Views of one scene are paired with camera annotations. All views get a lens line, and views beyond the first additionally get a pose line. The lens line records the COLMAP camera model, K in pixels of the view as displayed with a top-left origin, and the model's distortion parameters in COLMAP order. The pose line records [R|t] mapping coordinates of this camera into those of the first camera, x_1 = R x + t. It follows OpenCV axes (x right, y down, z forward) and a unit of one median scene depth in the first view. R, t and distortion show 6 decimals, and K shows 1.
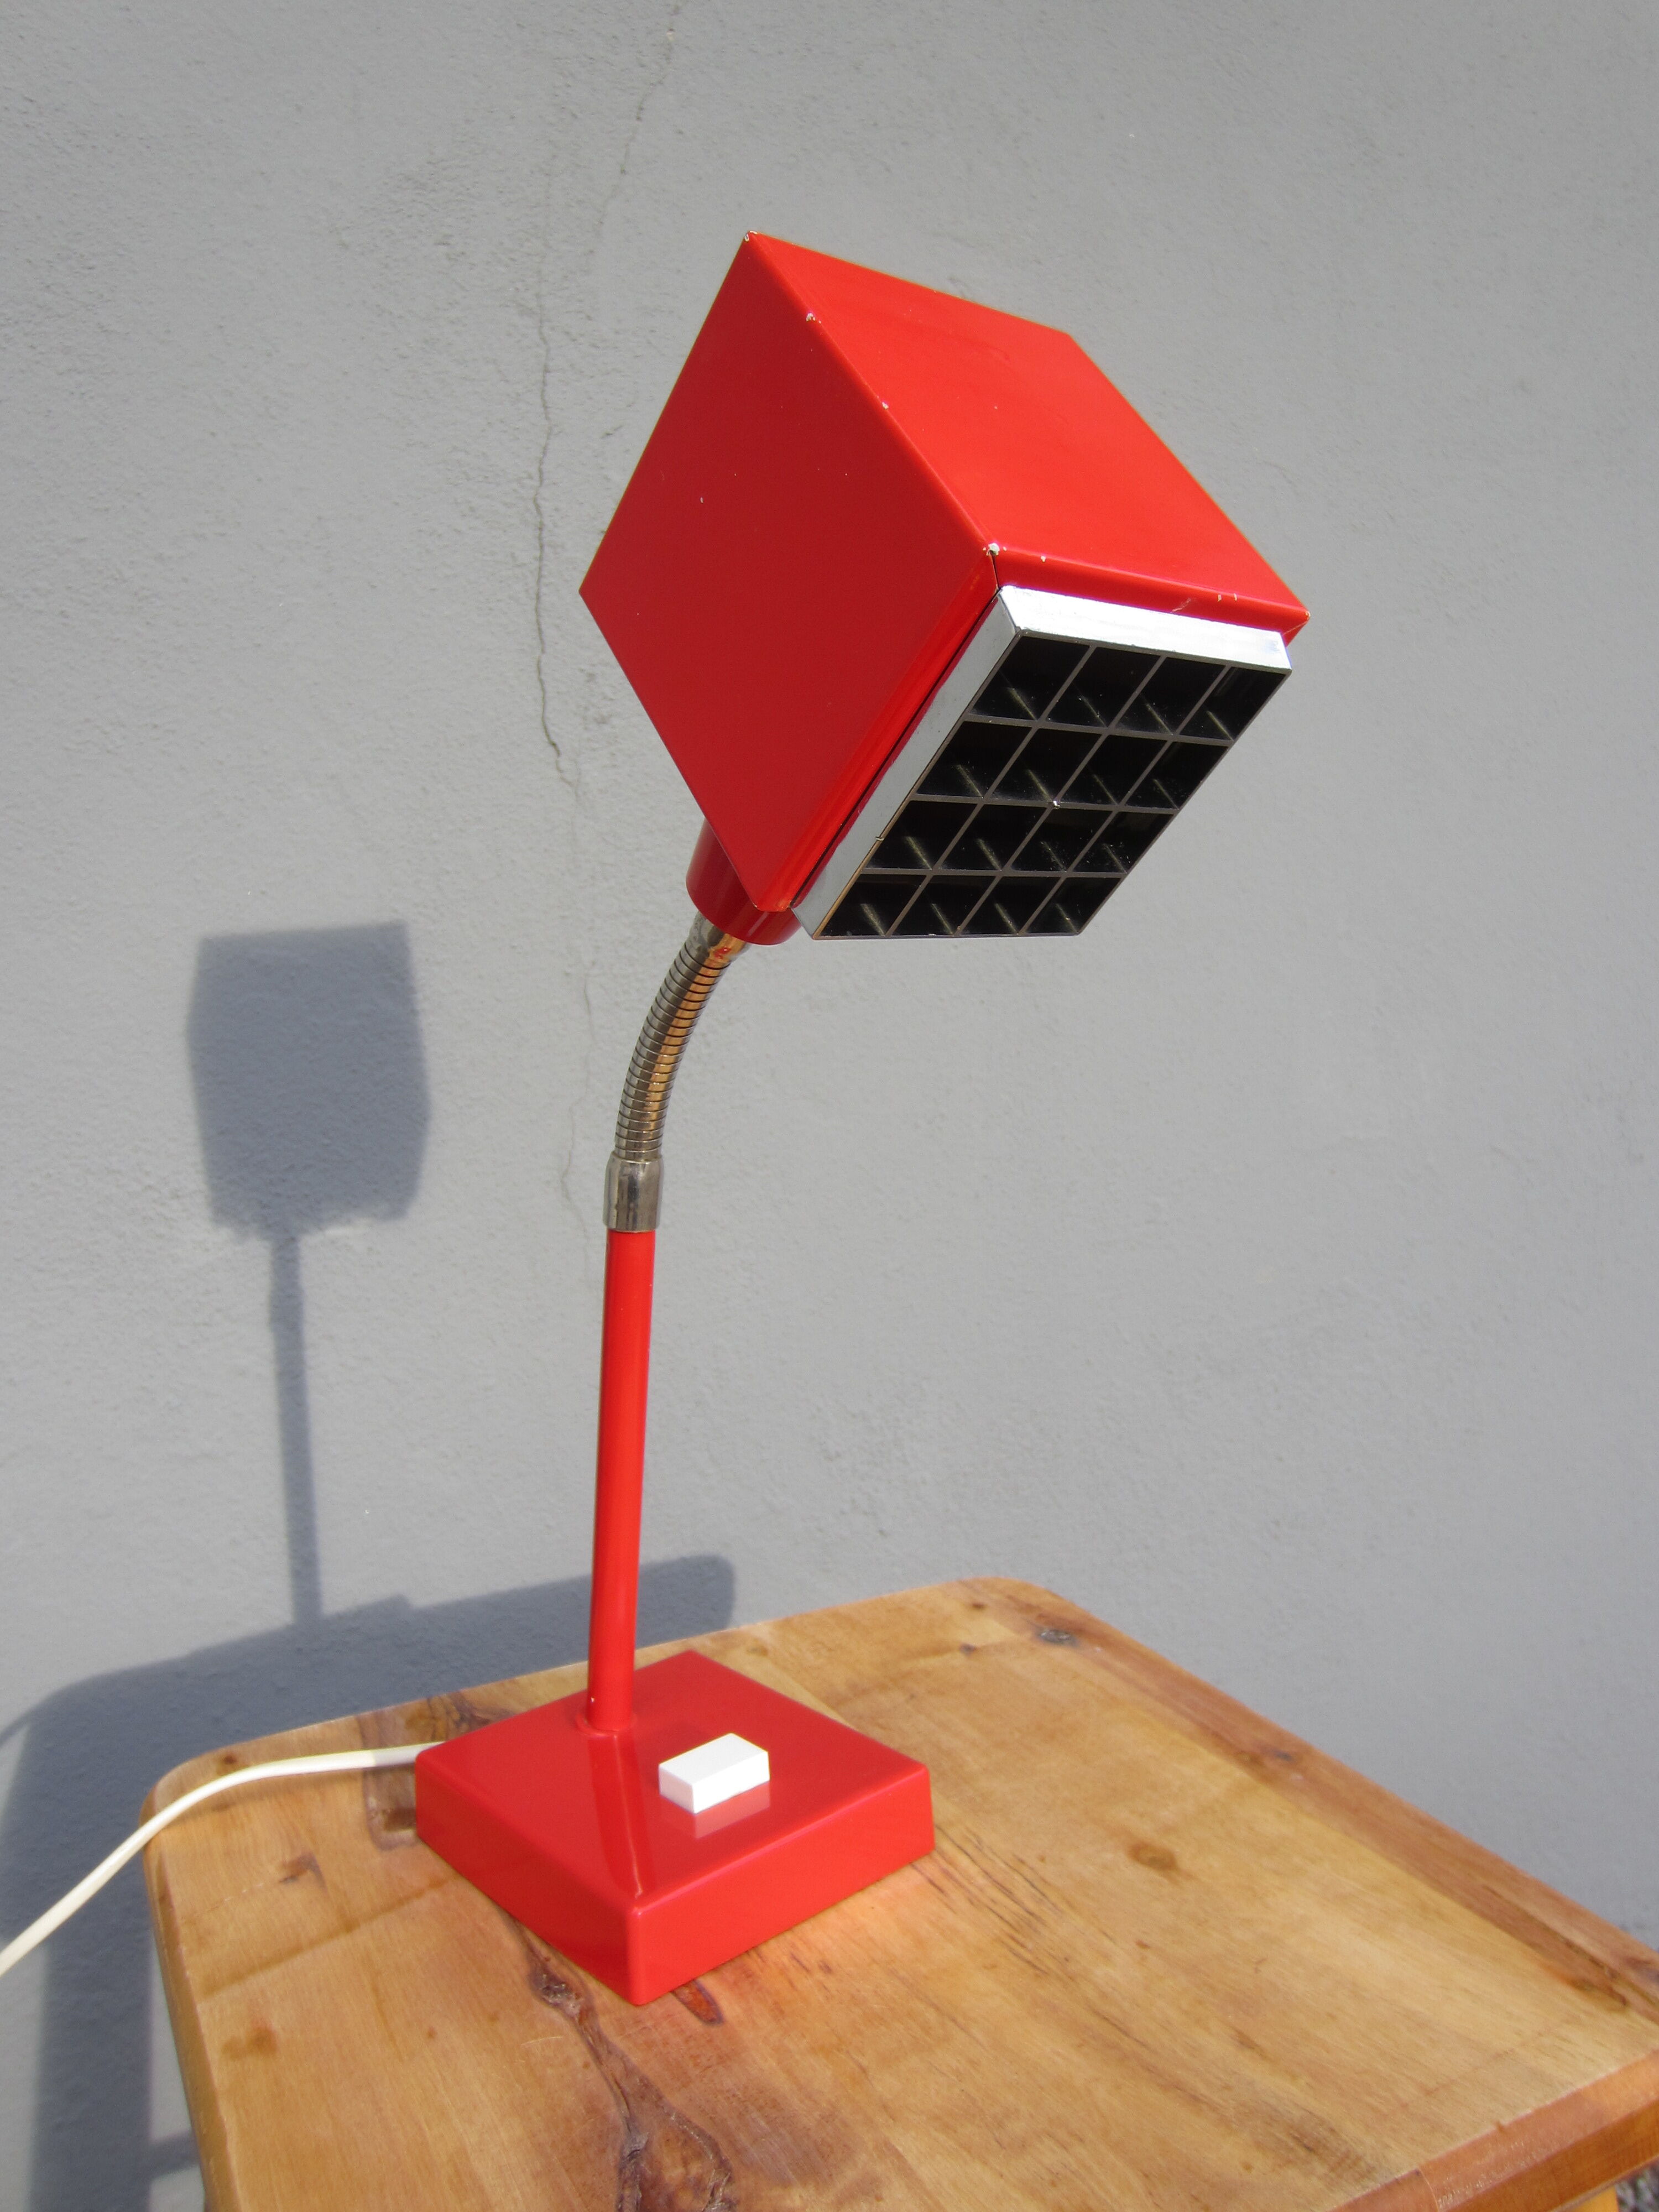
lens RADIAL K [[1759.8, 0, 841.8], [0, 1759.8, 1092.0], [0, 0, 1]] dist [-0.057327, 0.027668]
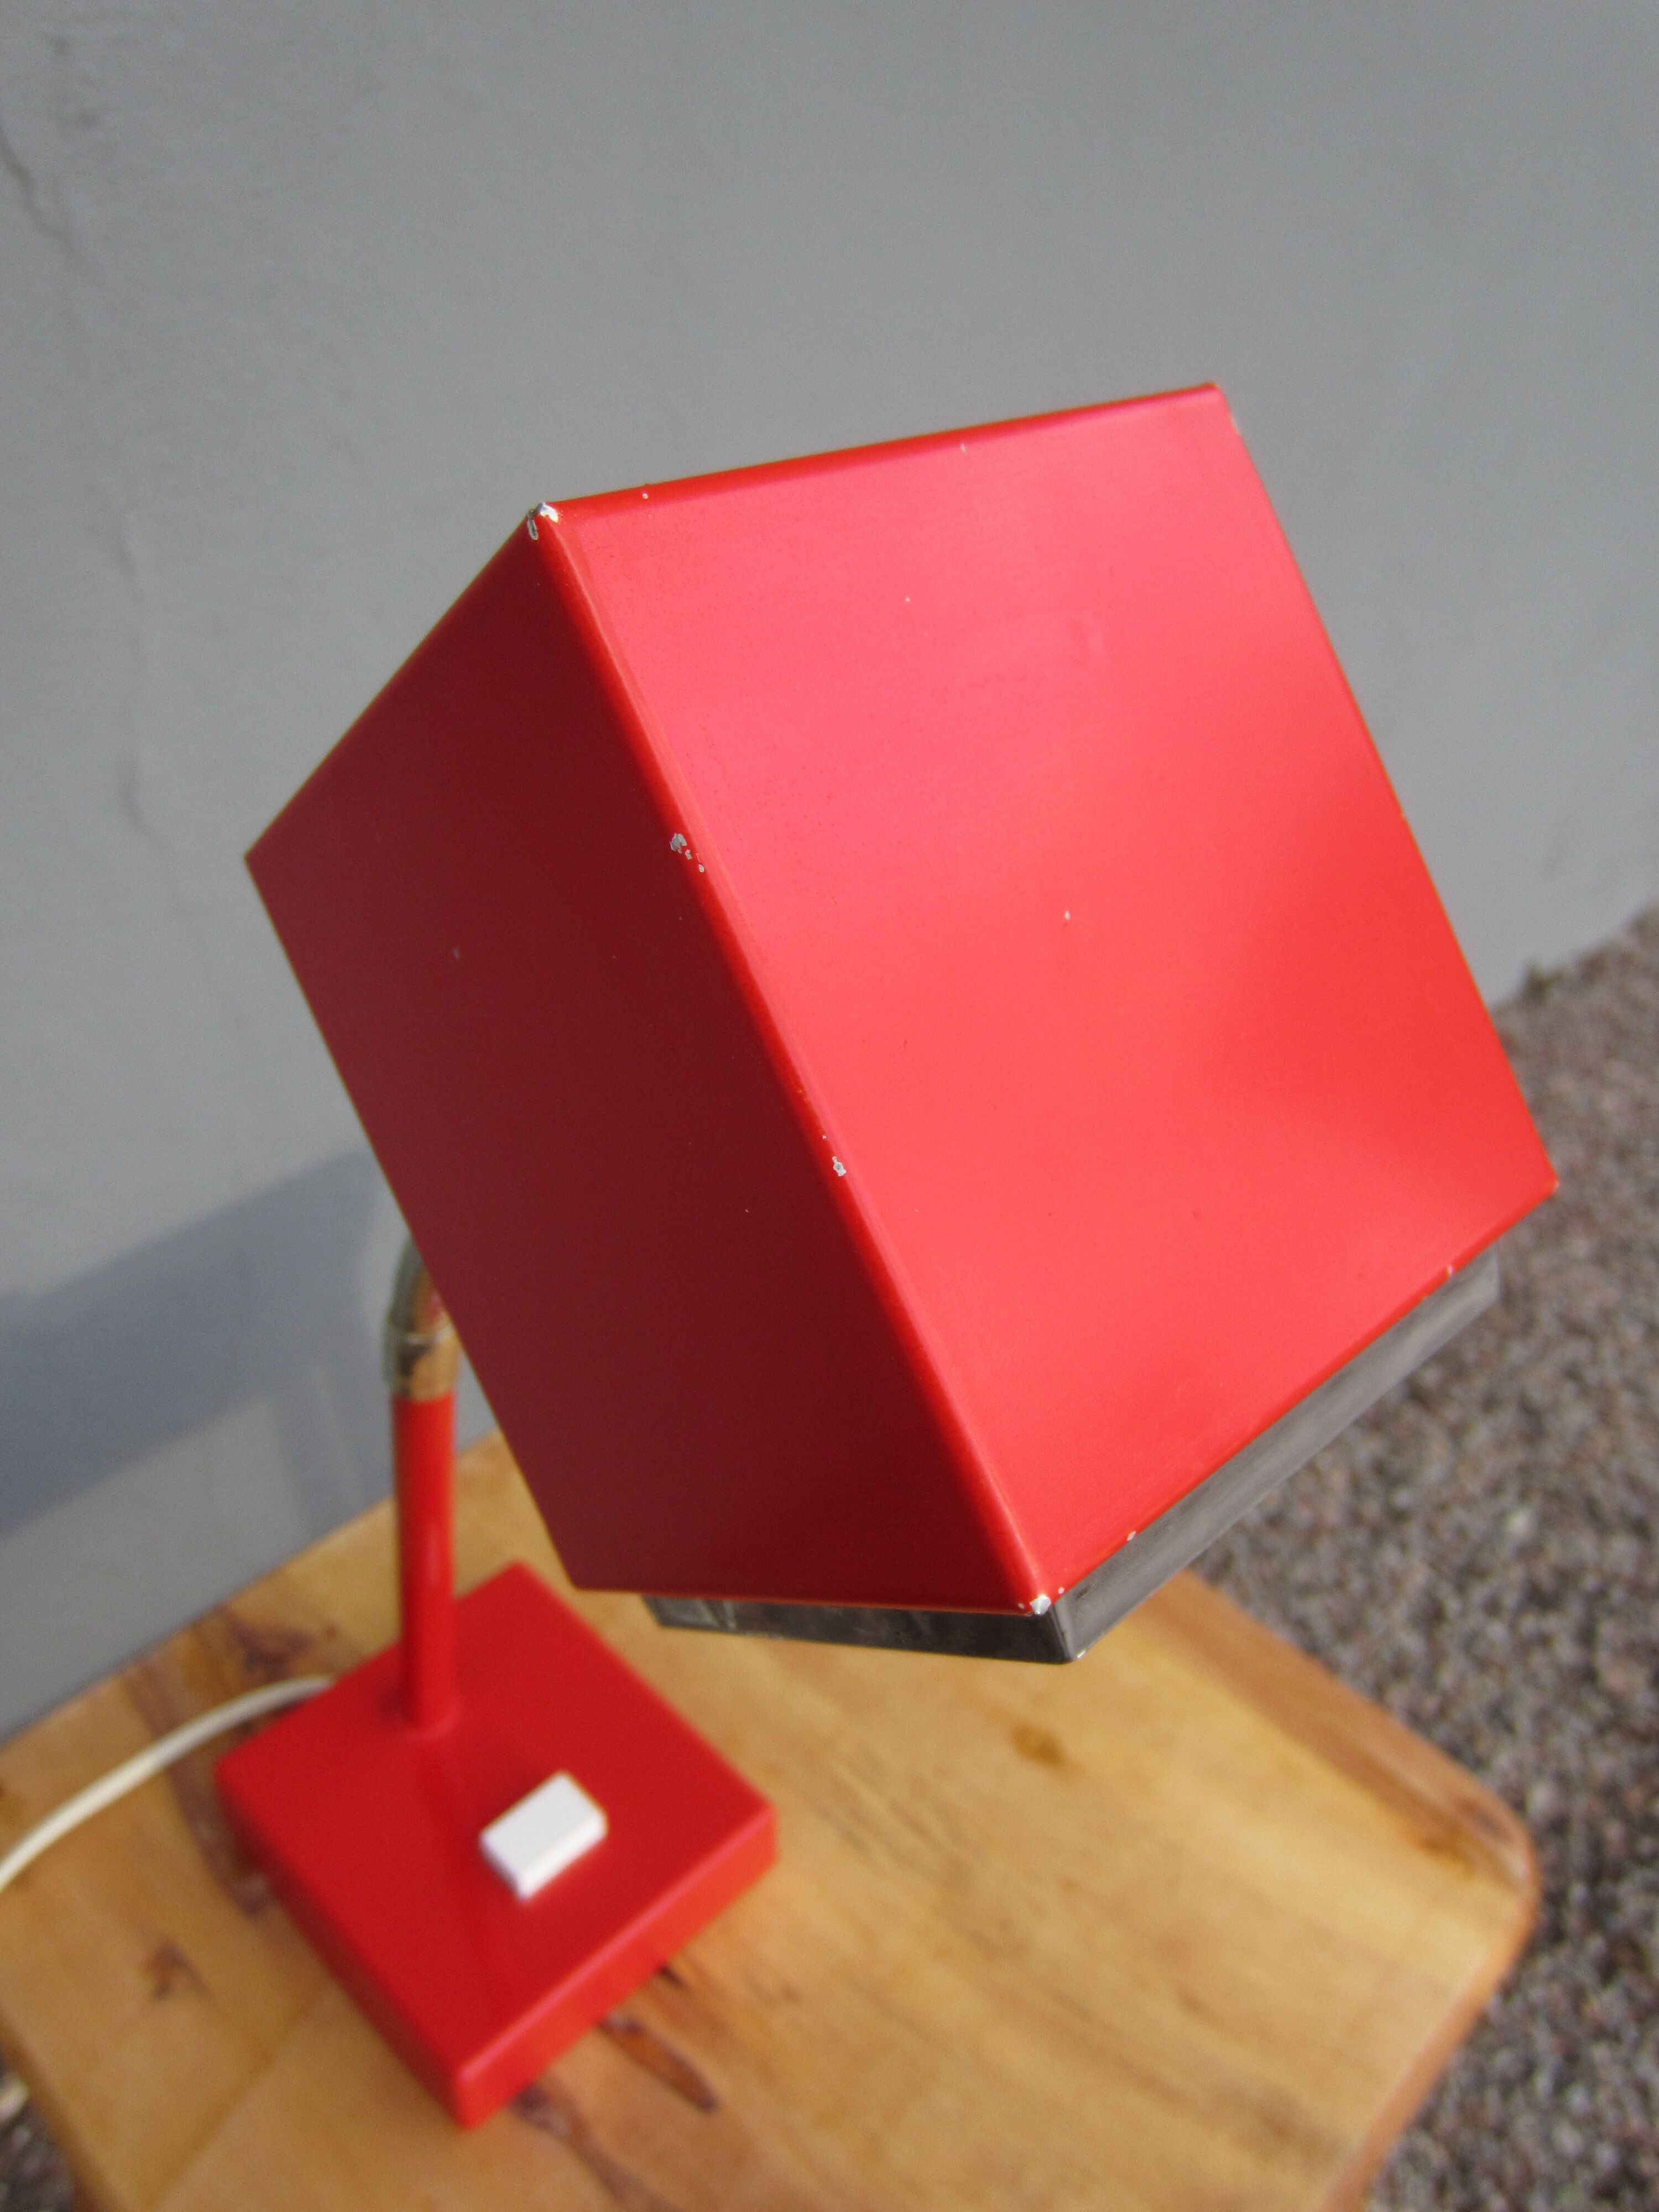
lens RADIAL K [[1759.8, 0, 841.8], [0, 1759.8, 1092.0], [0, 0, 1]] dist [-0.057327, 0.027668]
pose [[0.939536, -0.123850, 0.319270, -0.184154], [-0.056387, 0.863637, 0.500951, -0.354036], [-0.337776, -0.488664, 0.804434, 0.336851]]
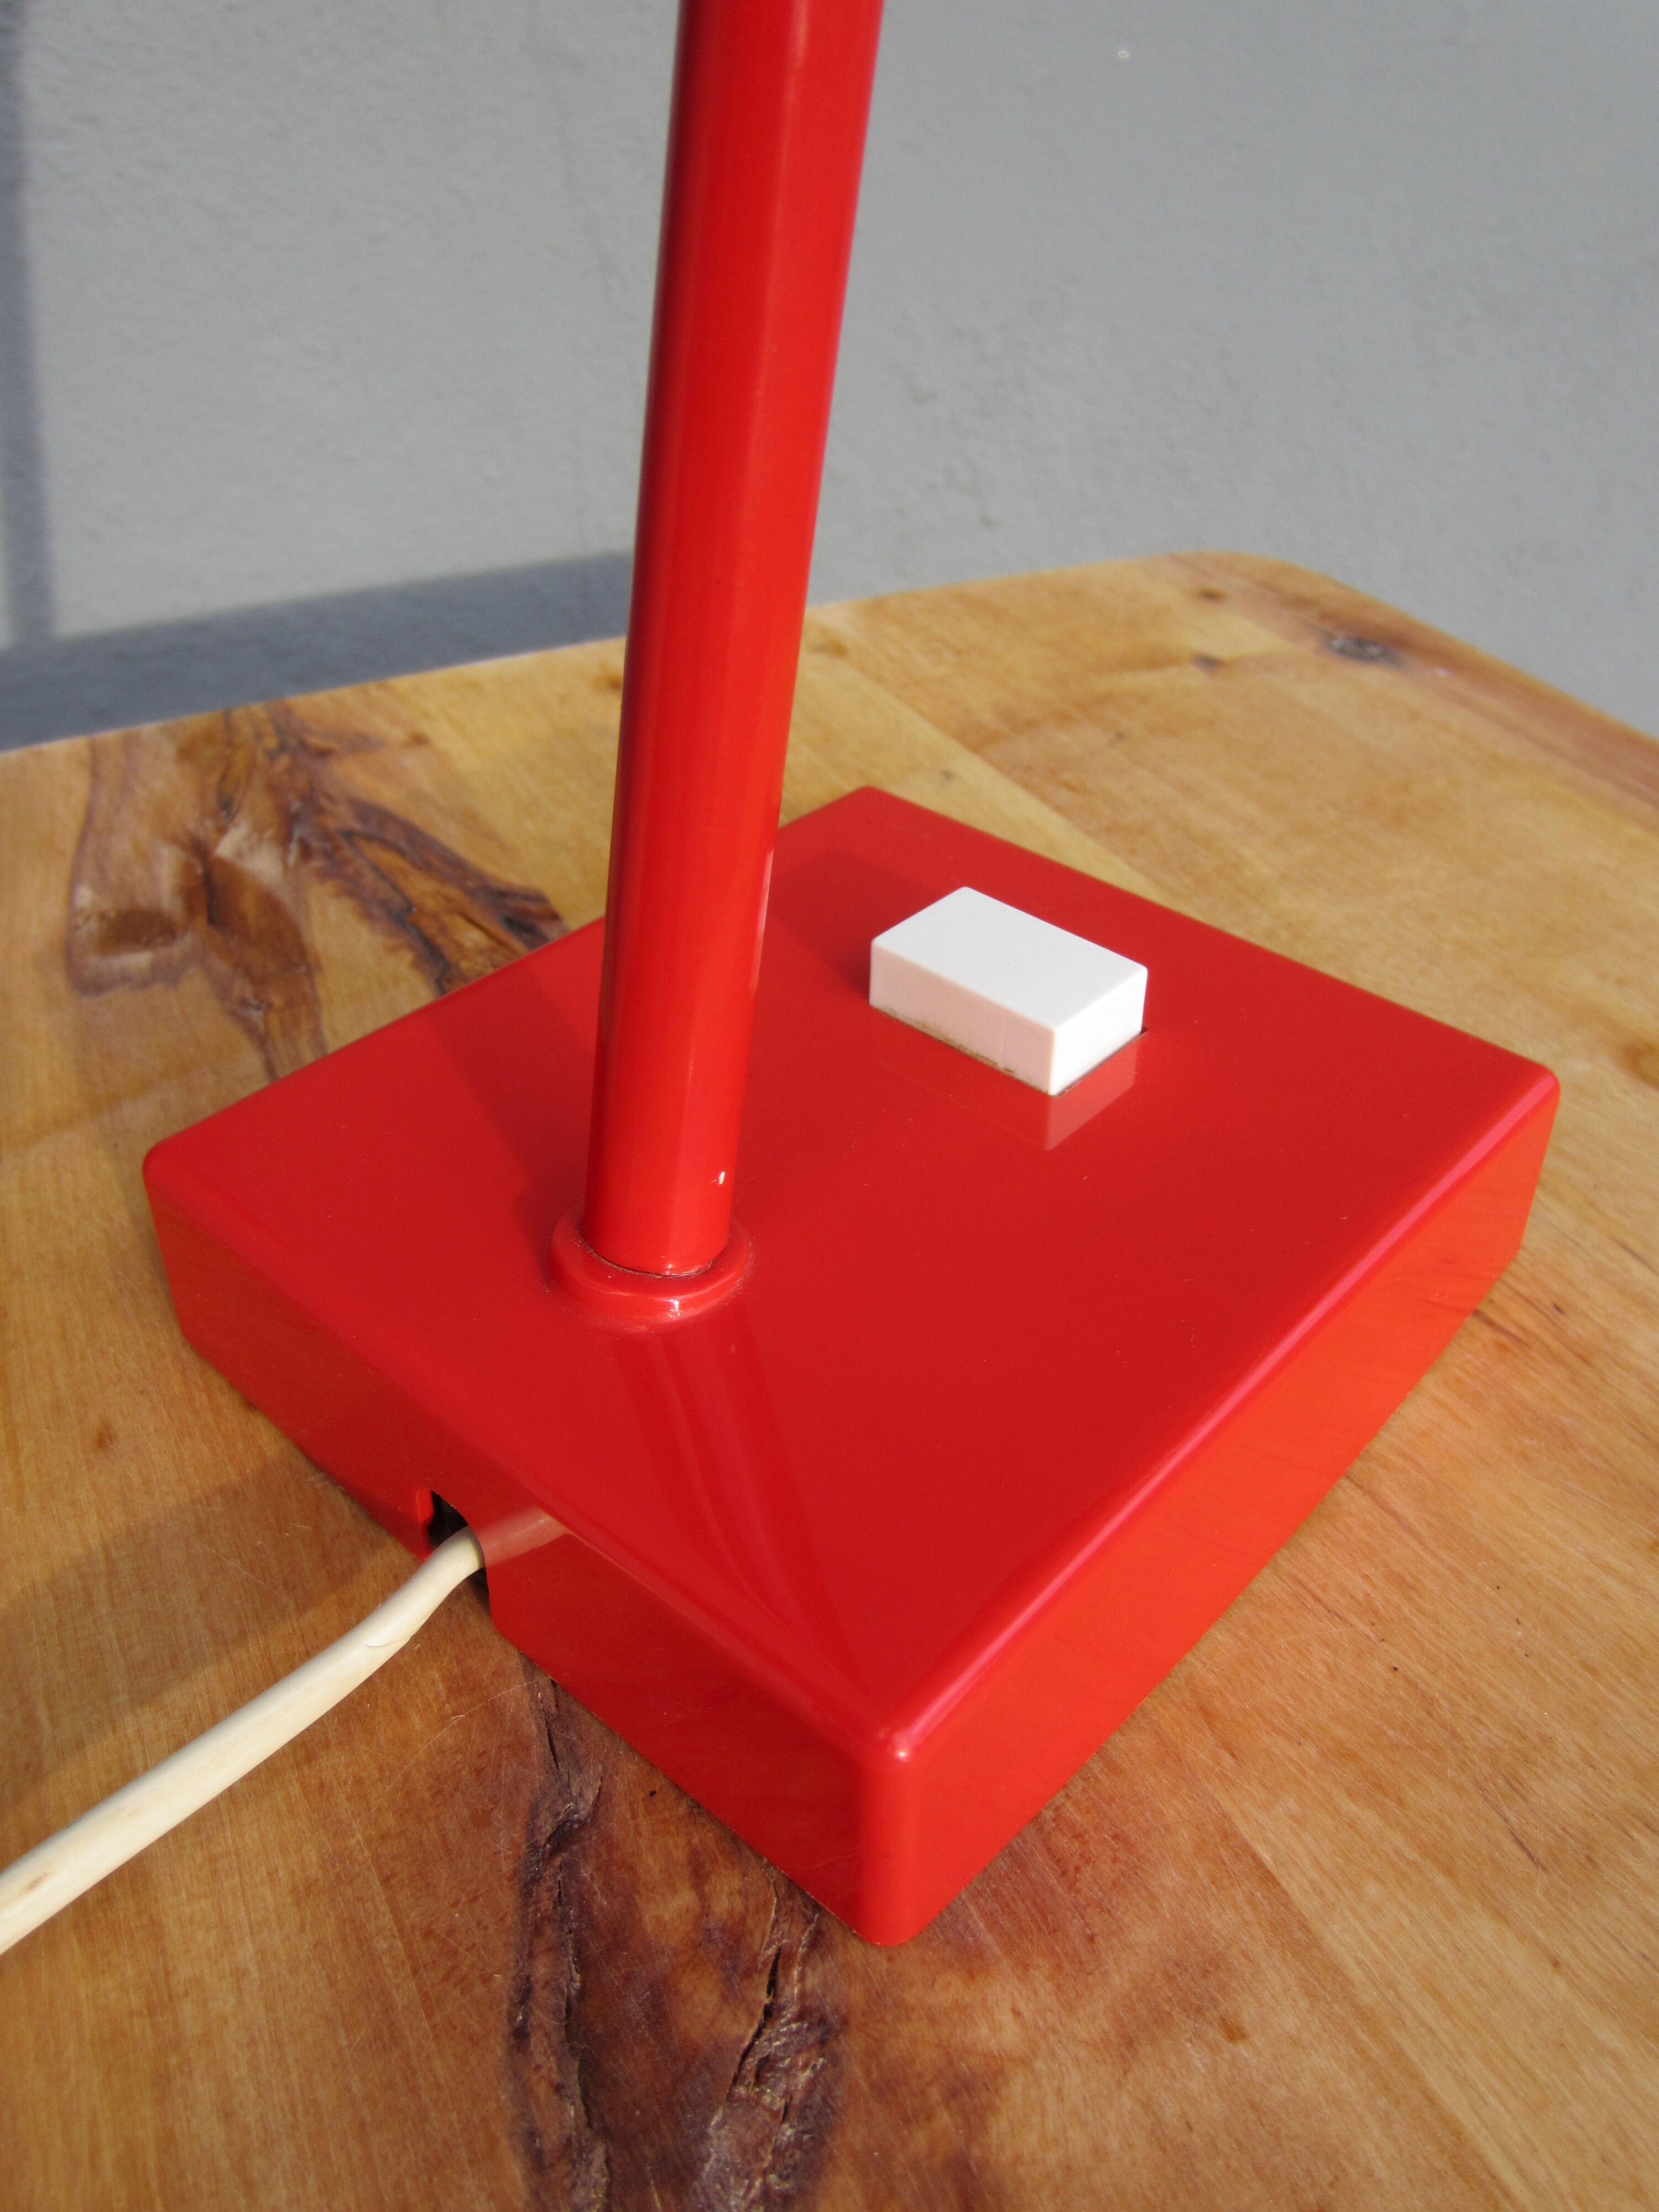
lens RADIAL K [[1759.8, 0, 841.8], [0, 1759.8, 1092.0], [0, 0, 1]] dist [-0.057327, 0.027668]
pose [[0.999241, 0.038875, 0.002326, -0.043880], [-0.035003, 0.870323, 0.491236, 0.186187], [0.017073, -0.490945, 0.871023, 0.494283]]
